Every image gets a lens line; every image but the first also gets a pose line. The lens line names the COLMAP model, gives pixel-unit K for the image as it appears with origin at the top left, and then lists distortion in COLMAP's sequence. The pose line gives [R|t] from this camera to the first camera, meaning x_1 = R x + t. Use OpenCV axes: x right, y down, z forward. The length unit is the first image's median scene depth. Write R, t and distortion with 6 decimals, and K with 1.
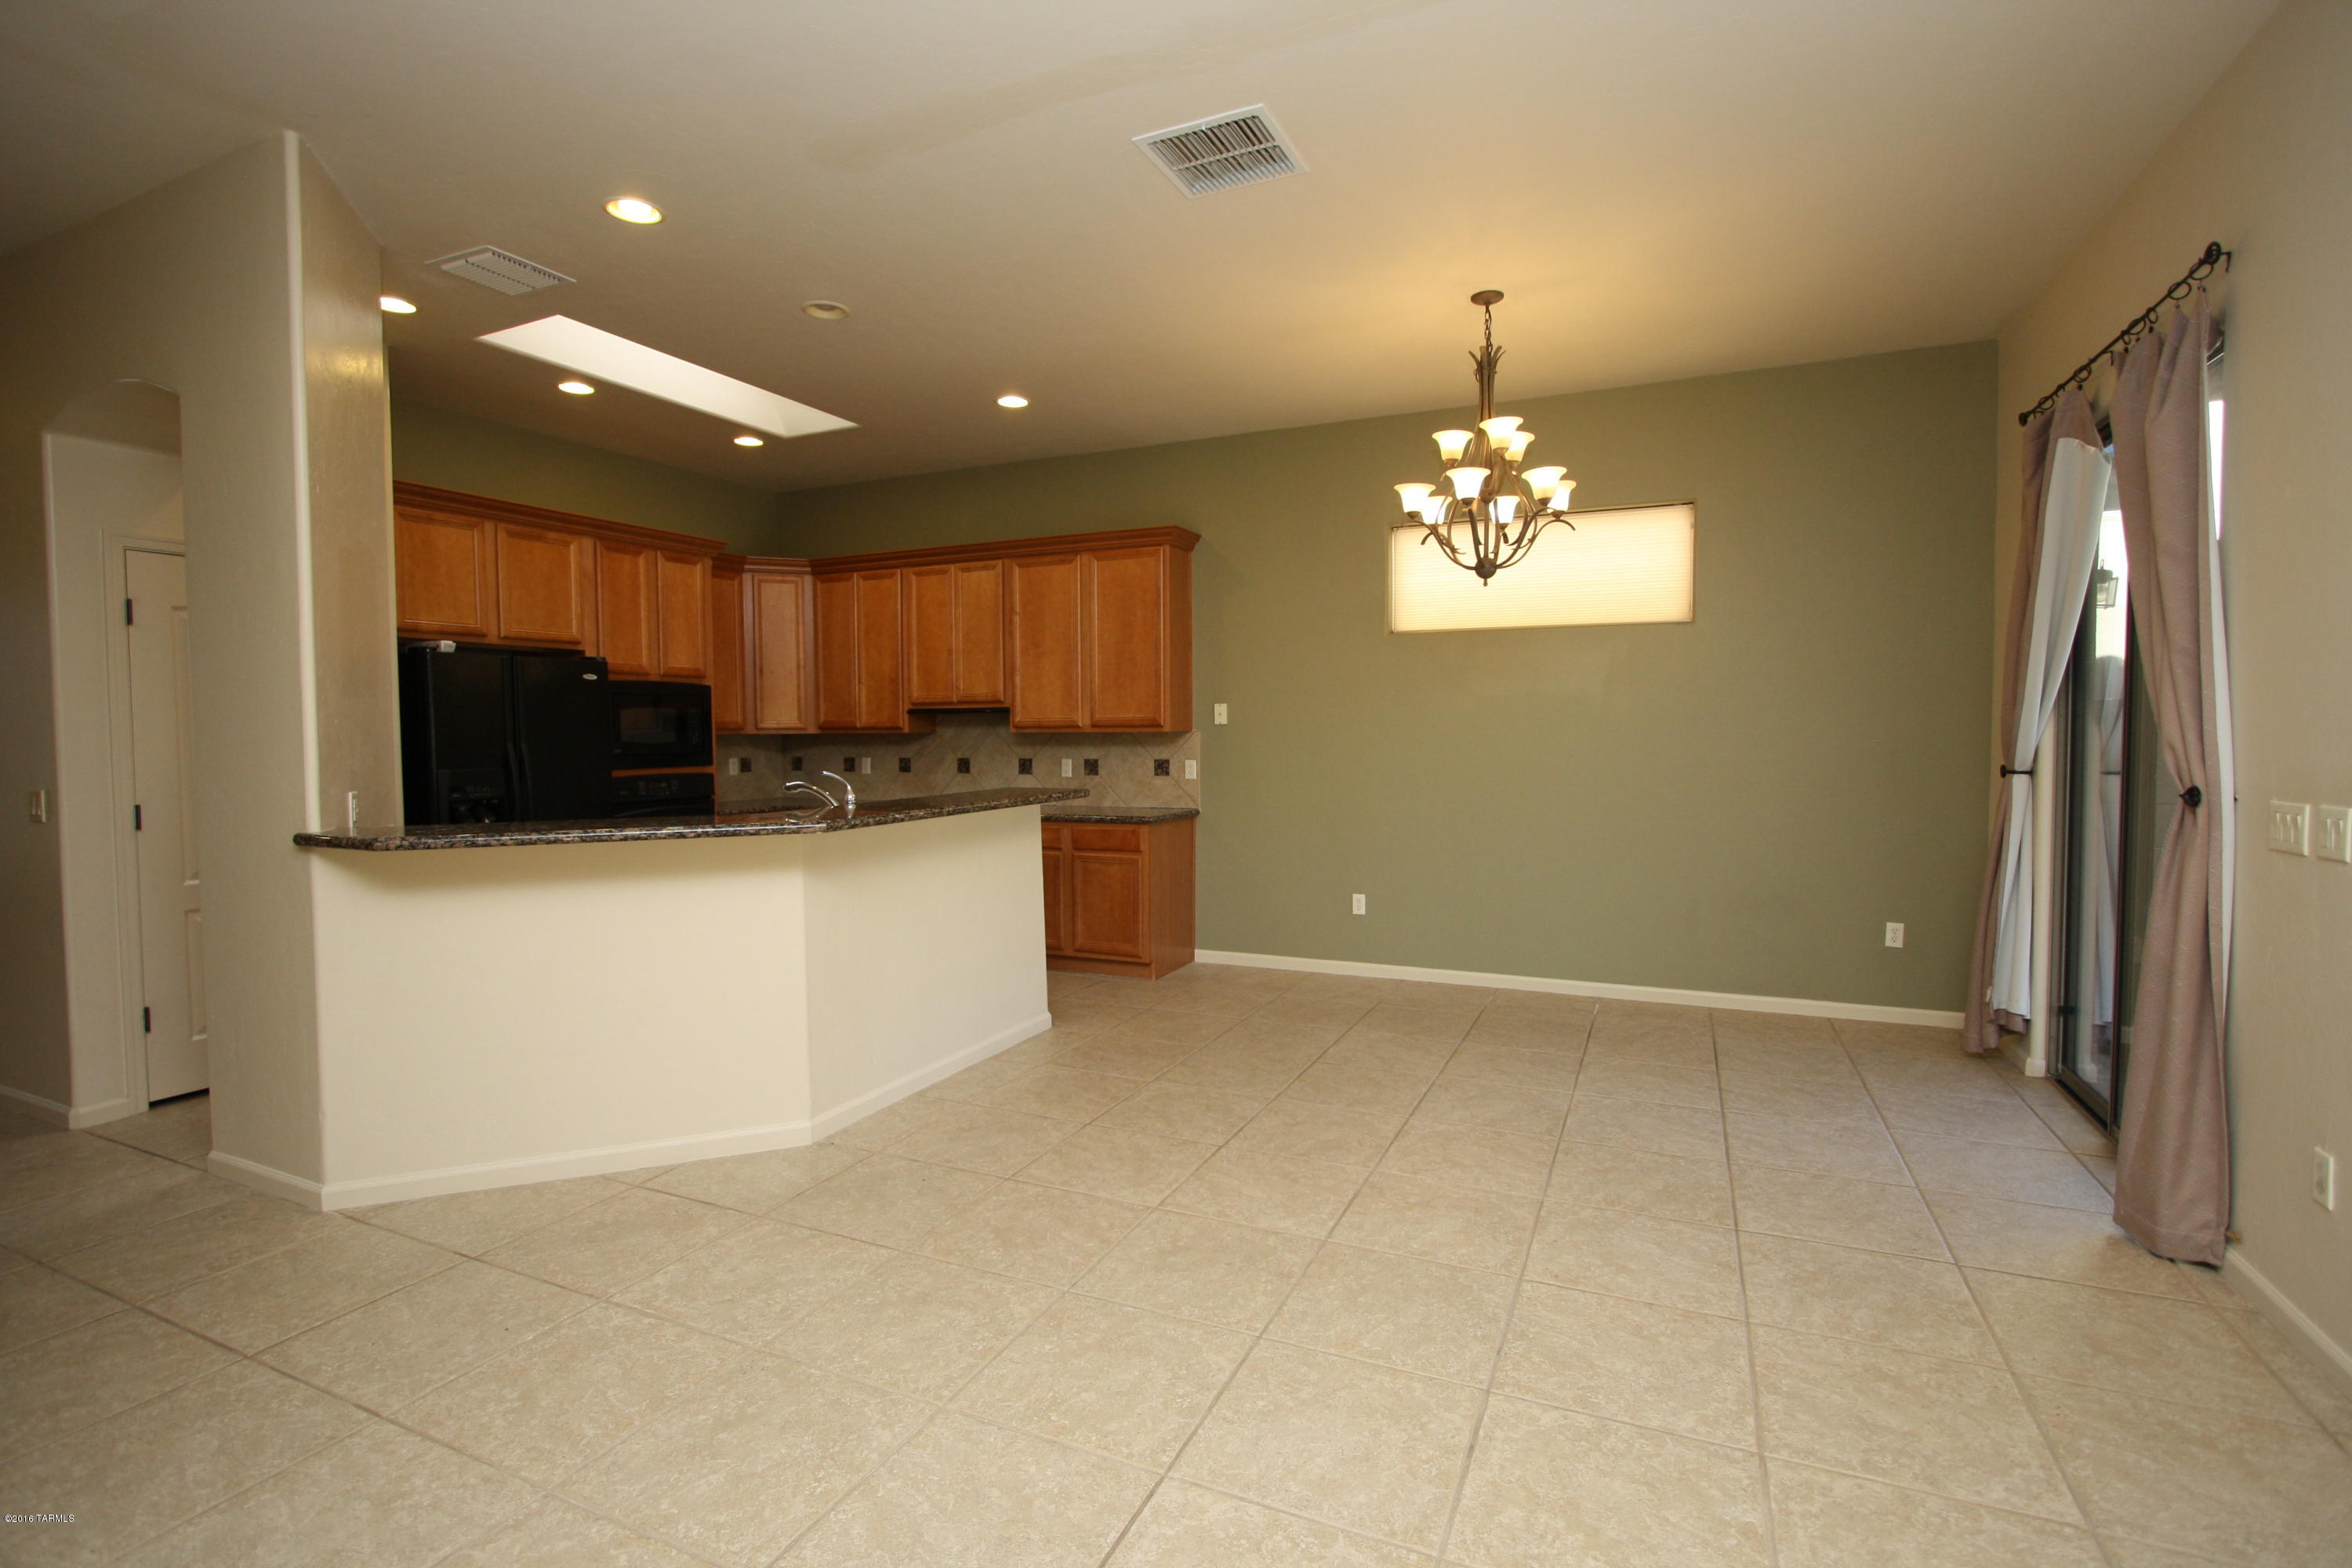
lens RADIAL K [[1090.8, 0, 1172.6], [0, 1090.8, 781.1], [0, 0, 1]] dist [-0.019912, 0.003479]
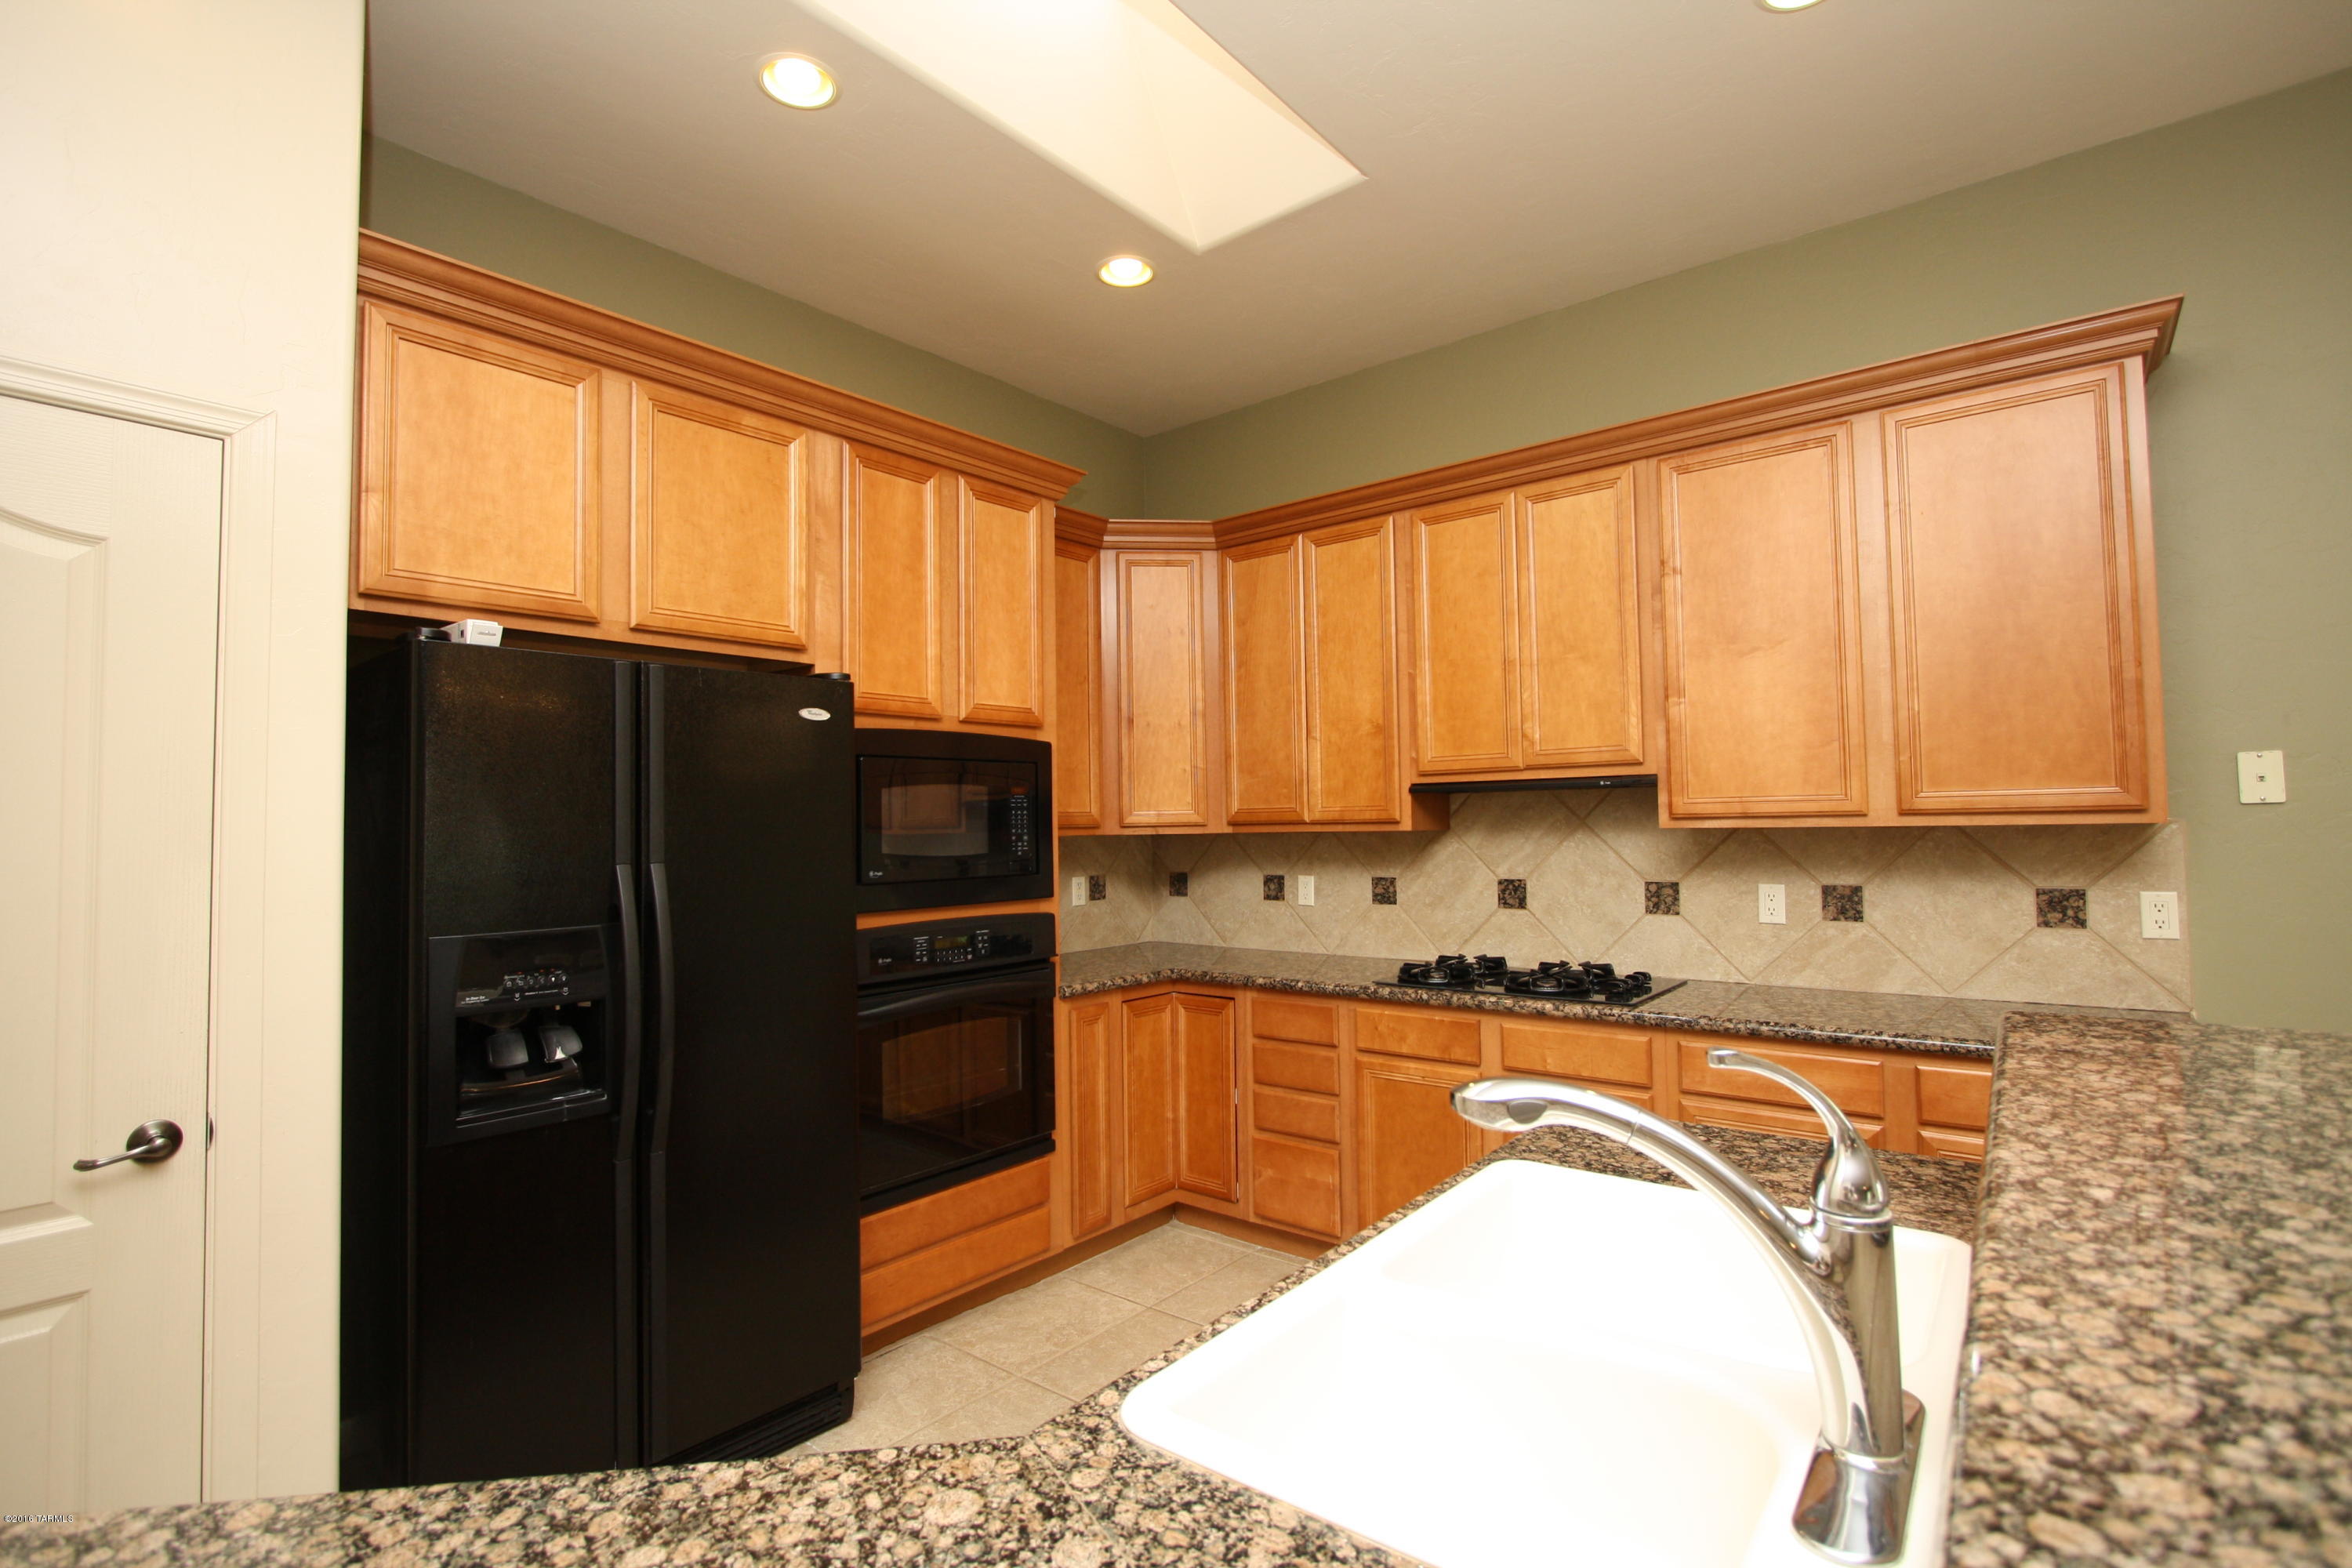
lens RADIAL K [[1090.8, 0, 1169.8], [0, 1090.8, 781.9], [0, 0, 1]] dist [-0.019912, 0.003479]
pose [[0.966120, -0.019176, -0.257379, -0.252378], [-0.002779, 0.996405, -0.084670, -0.027141], [0.258077, 0.082516, 0.962594, 0.548726]]
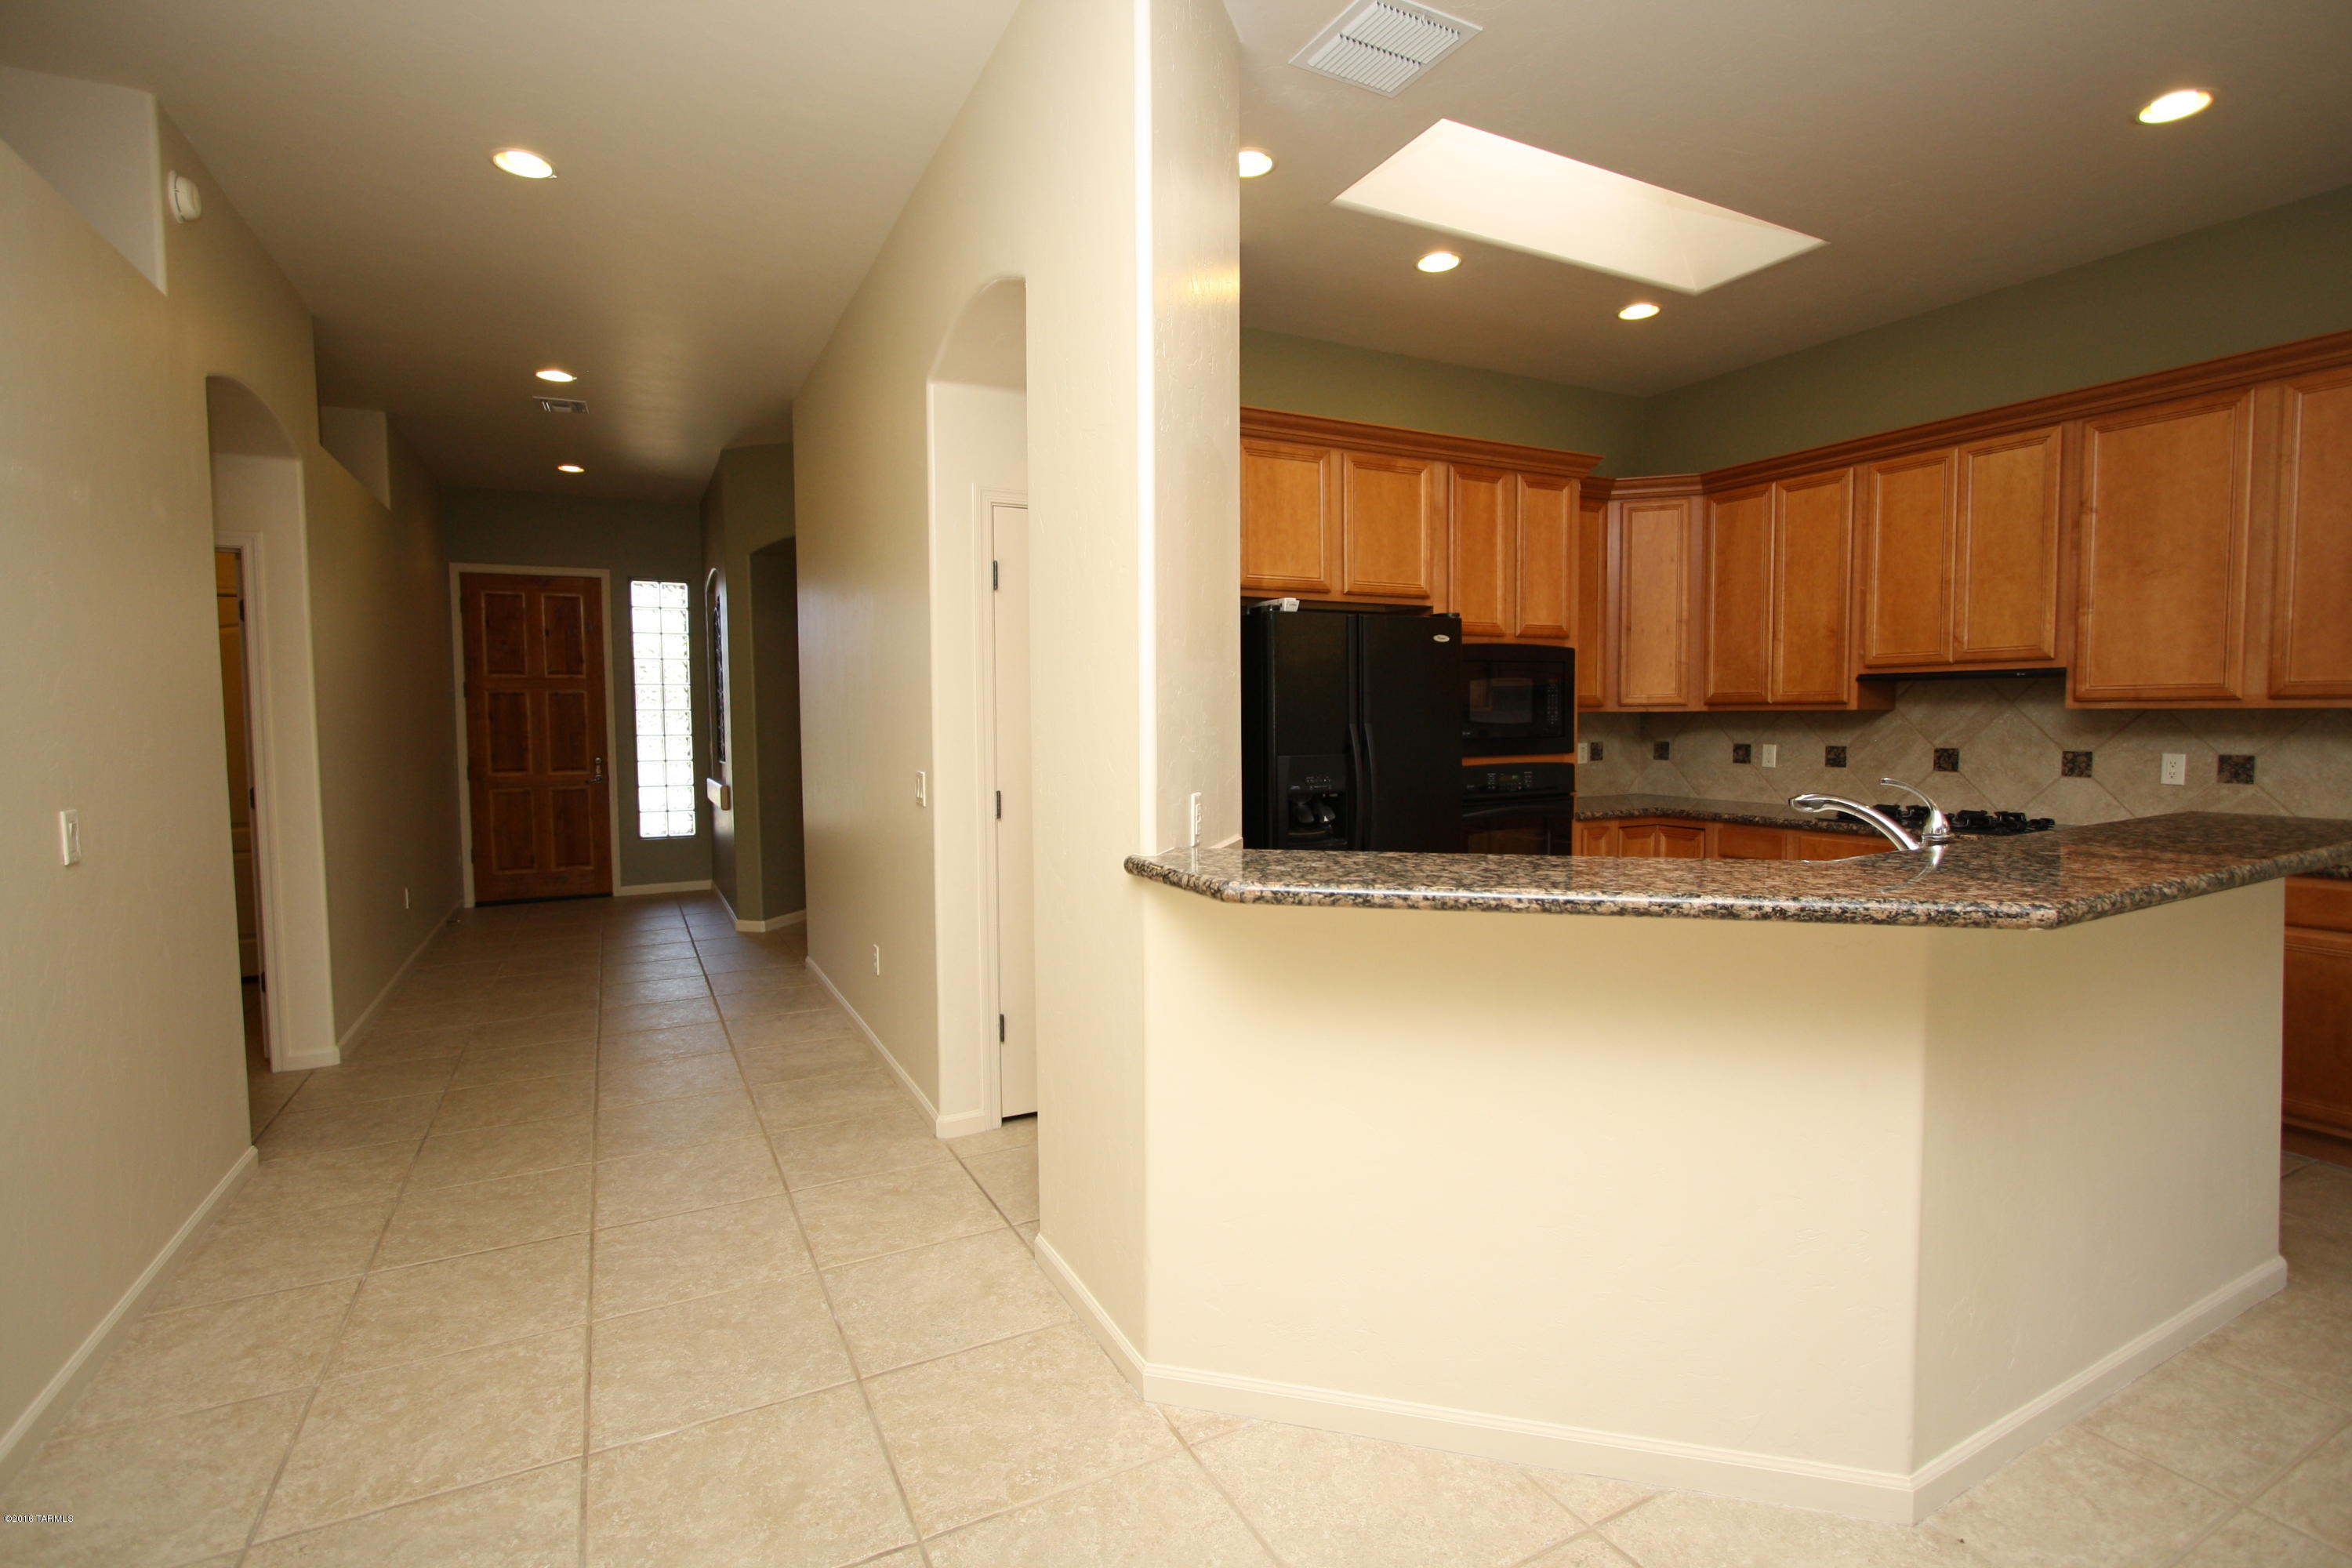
lens RADIAL K [[1090.8, 0, 1172.2], [0, 1090.8, 779.3], [0, 0, 1]] dist [-0.019912, 0.003479]
pose [[0.787451, 0.035544, -0.615352, -0.185955], [-0.024597, 0.999353, 0.026250, -0.009721], [0.615887, -0.005535, 0.787815, 0.239263]]
